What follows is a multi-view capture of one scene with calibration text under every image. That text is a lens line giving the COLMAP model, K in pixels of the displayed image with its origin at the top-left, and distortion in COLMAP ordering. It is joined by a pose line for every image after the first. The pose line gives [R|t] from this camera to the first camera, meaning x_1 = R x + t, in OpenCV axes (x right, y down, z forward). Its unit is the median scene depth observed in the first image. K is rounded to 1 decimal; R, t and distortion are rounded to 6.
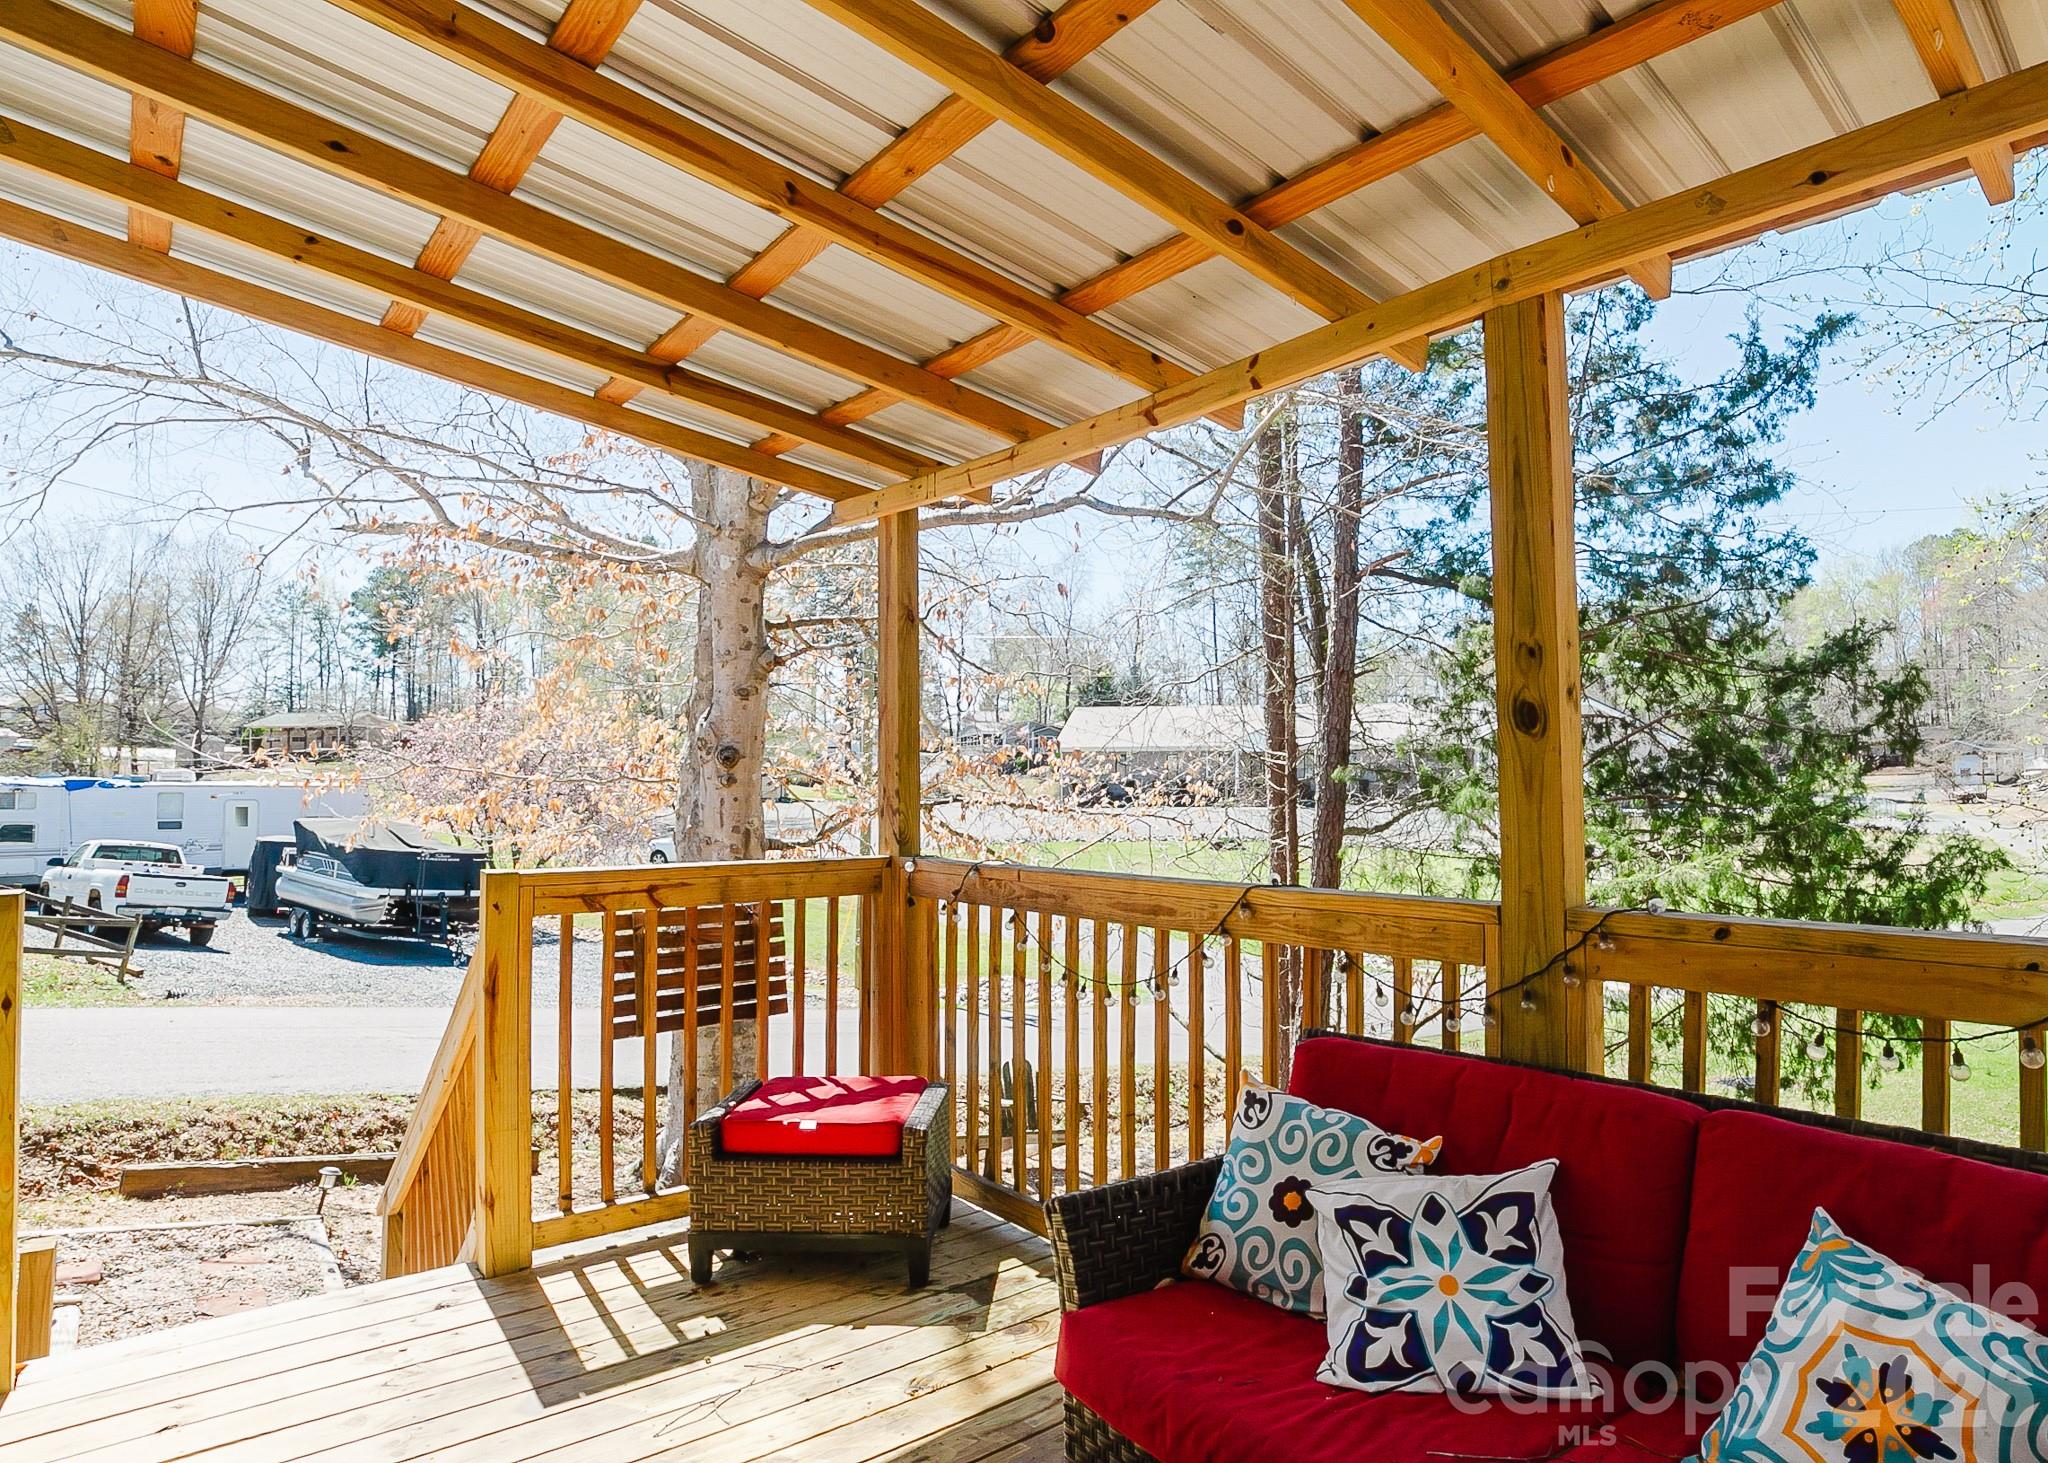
lens RADIAL K [[1225.7, 0, 1081.4], [0, 1225.7, 733.1], [0, 0, 1]] dist [-0.112038, 0.046915]
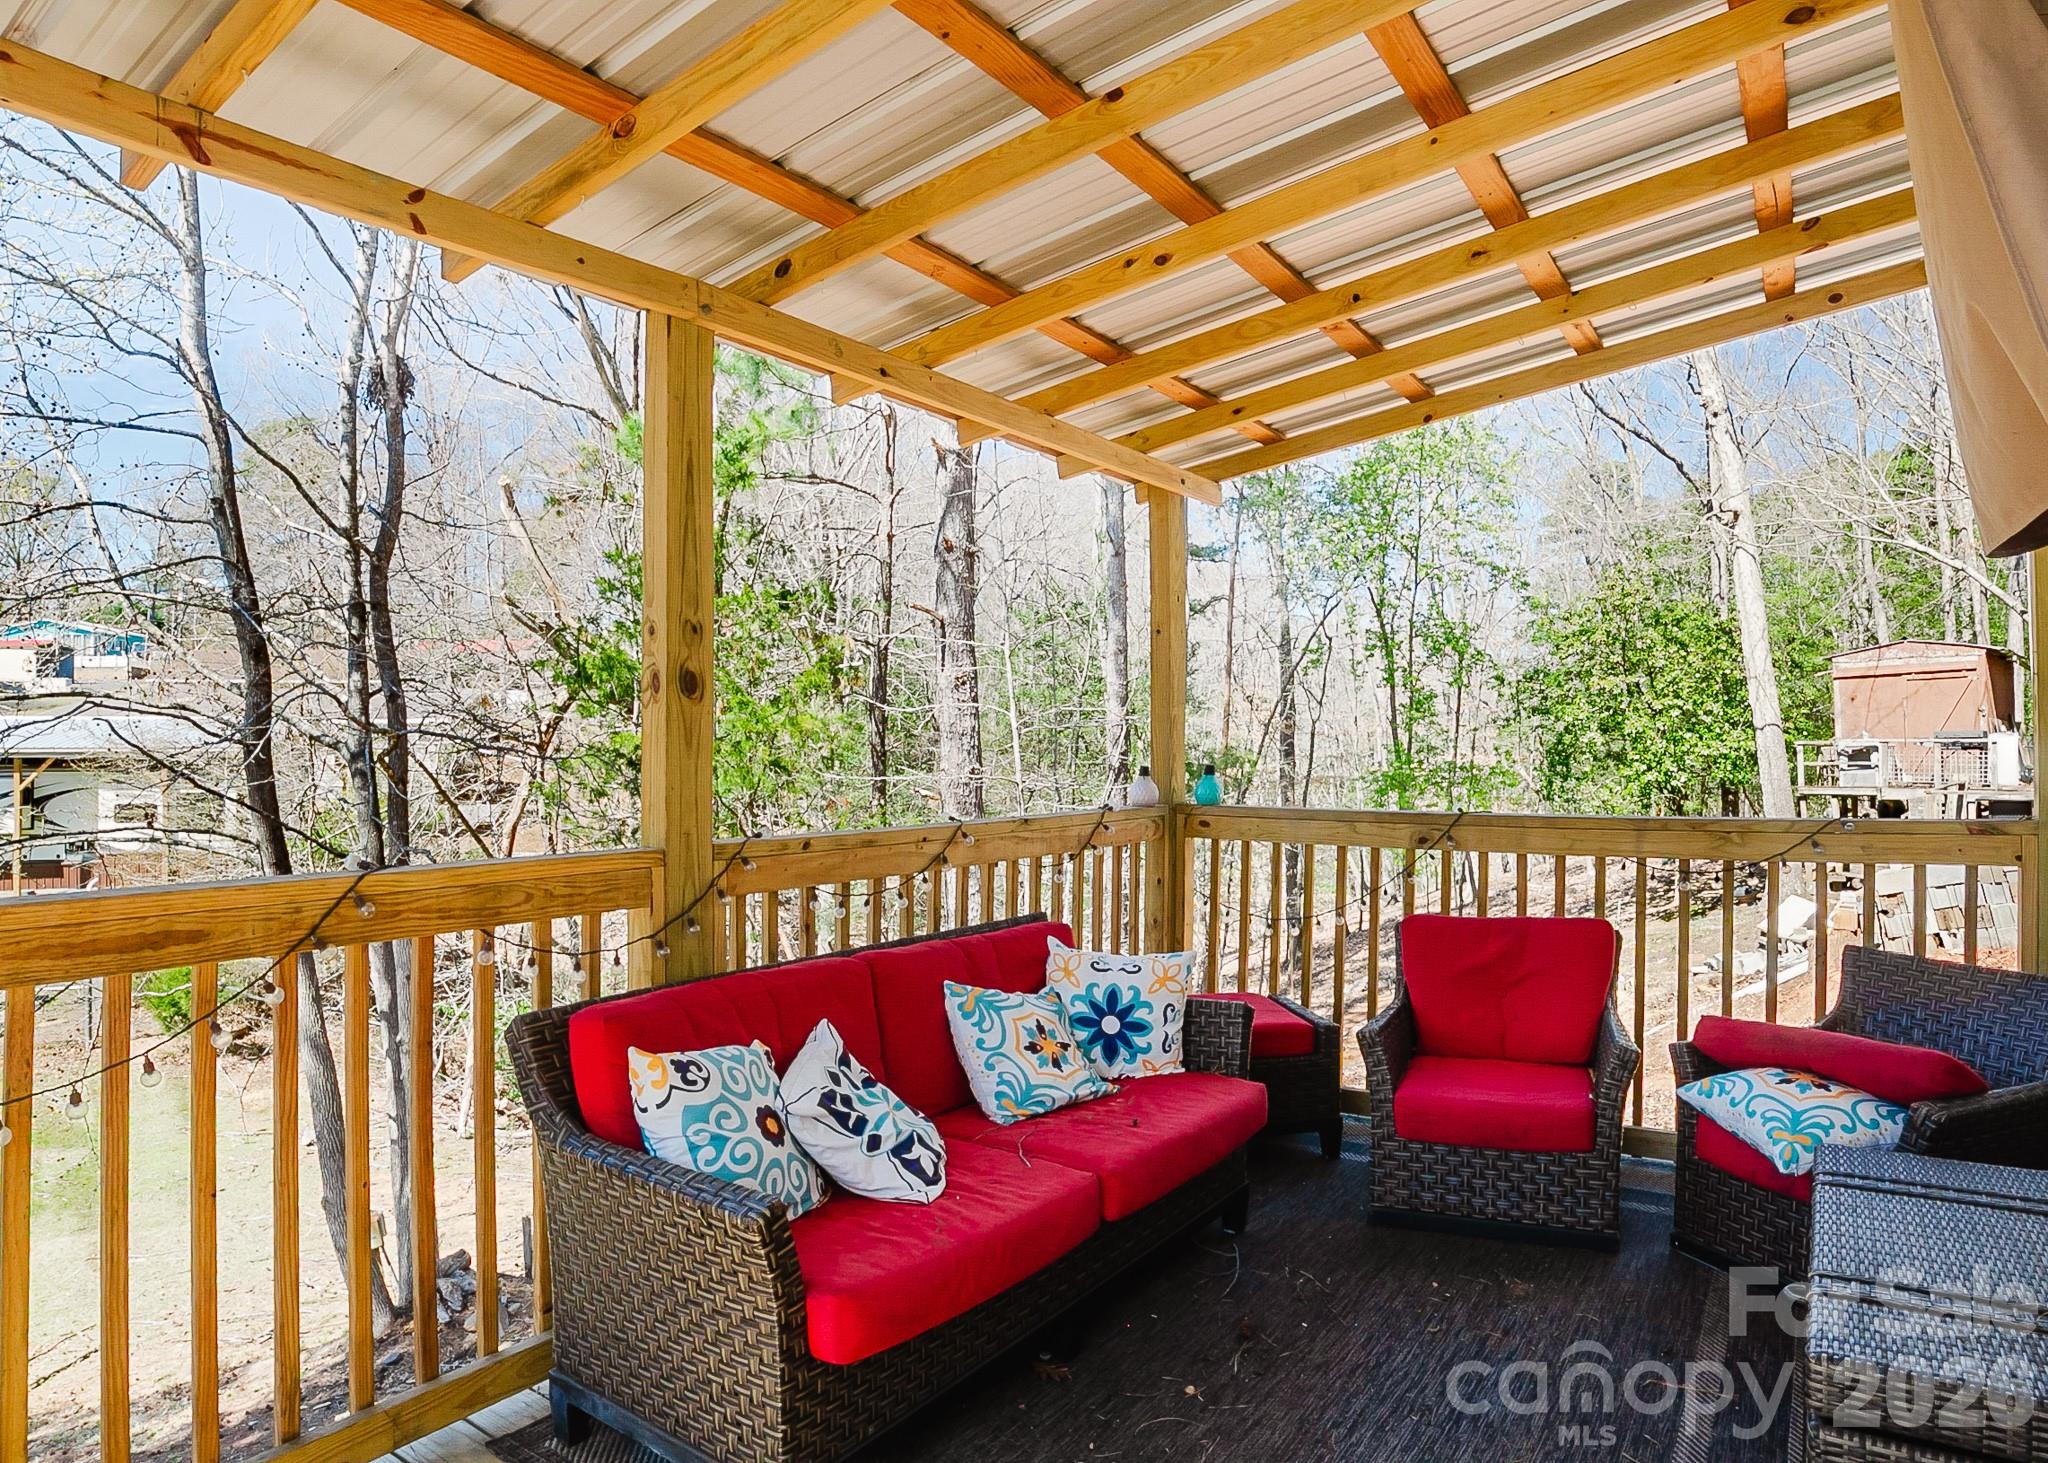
lens RADIAL K [[1225.7, 0, 1081.4], [0, 1225.7, 733.1], [0, 0, 1]] dist [-0.112038, 0.046915]
pose [[-0.187703, -0.004570, 0.982215, -0.874926], [-0.040542, 0.999173, -0.003099, 0.022857], [-0.981389, -0.040402, -0.187733, 0.873675]]
